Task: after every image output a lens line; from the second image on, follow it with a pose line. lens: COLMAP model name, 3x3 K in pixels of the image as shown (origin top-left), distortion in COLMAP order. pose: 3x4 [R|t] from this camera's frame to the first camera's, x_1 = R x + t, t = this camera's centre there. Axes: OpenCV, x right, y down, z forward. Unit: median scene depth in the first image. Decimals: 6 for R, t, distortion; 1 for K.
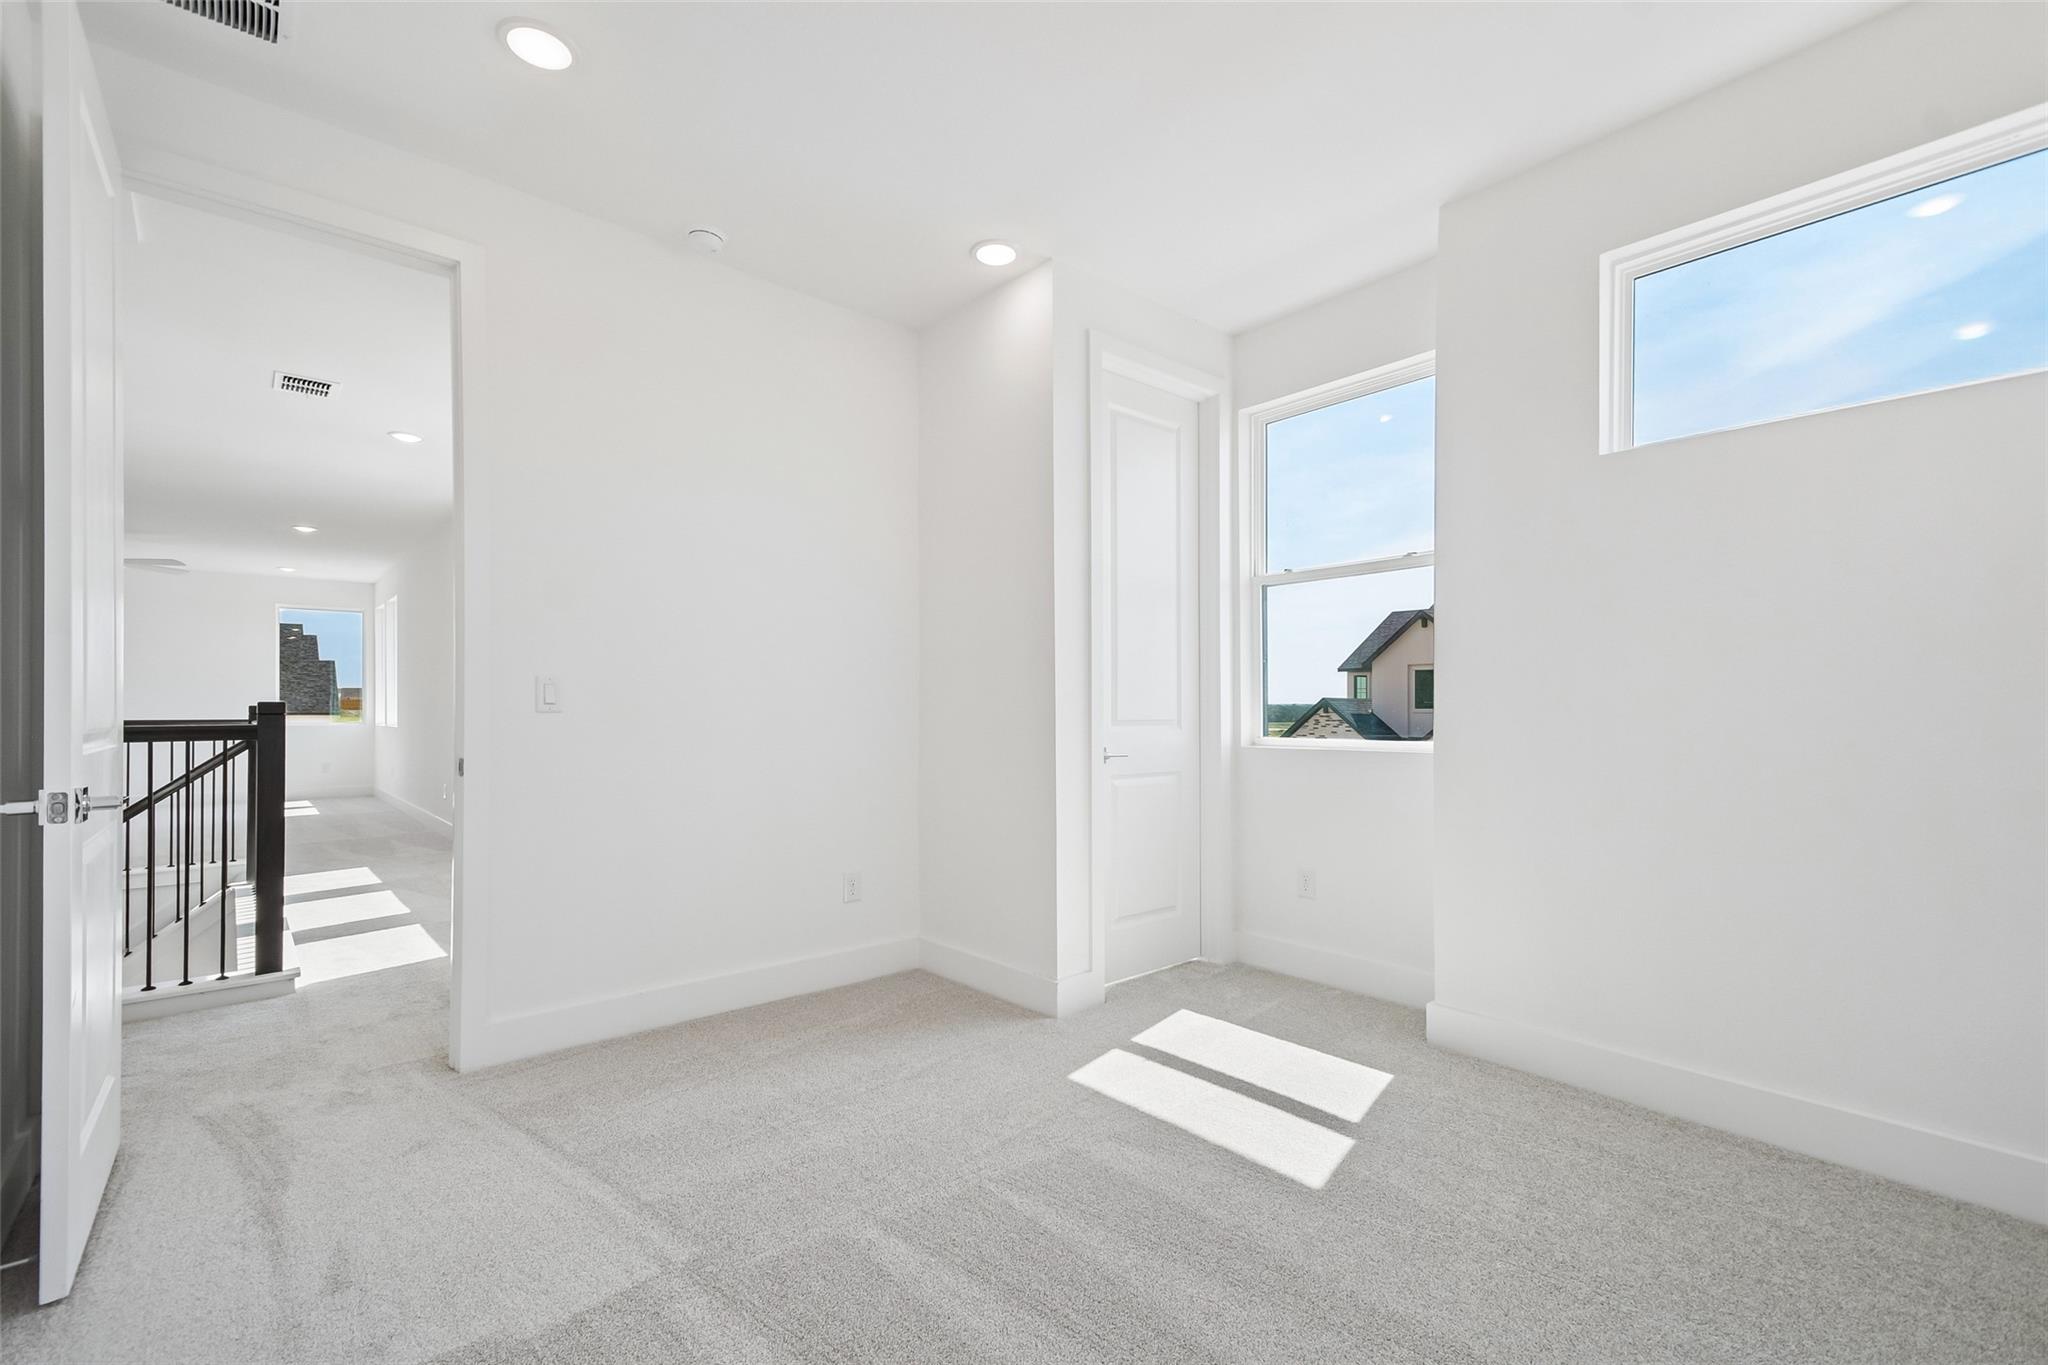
lens RADIAL K [[914.4, 0, 1015.7], [0, 914.4, 711.4], [0, 0, 1]] dist [0.011170, -0.000654]
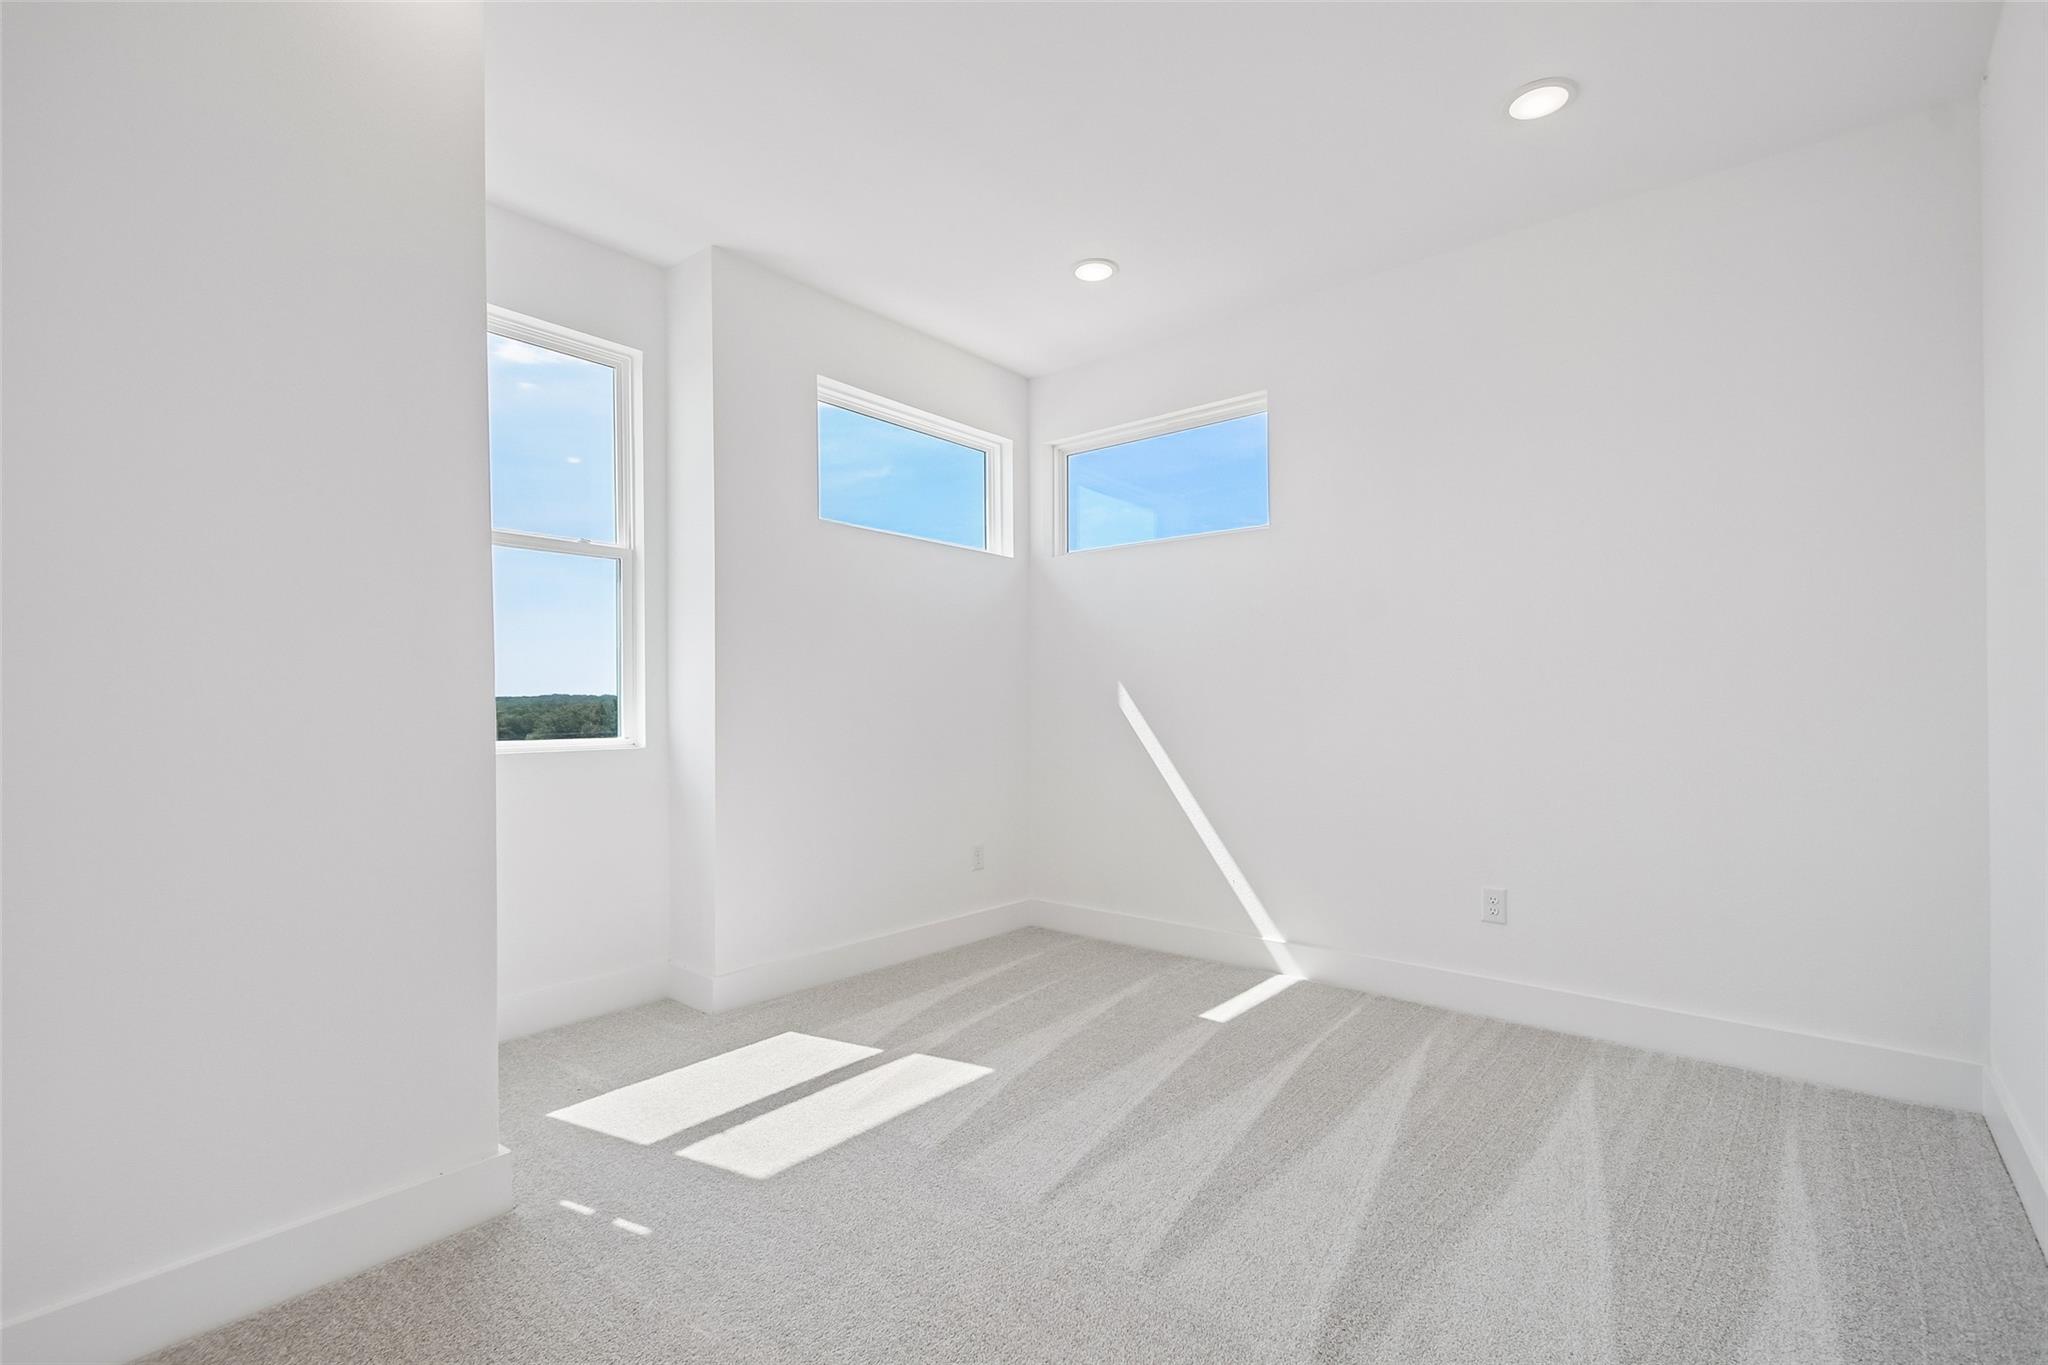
lens RADIAL K [[914.4, 0, 1015.7], [0, 914.4, 711.4], [0, 0, 1]] dist [0.011170, -0.000654]
pose [[-0.173020, -0.003688, 0.984911, -0.696410], [0.002733, 0.999987, 0.004225, 0.001161], [-0.984914, 0.003423, -0.173008, 0.865379]]
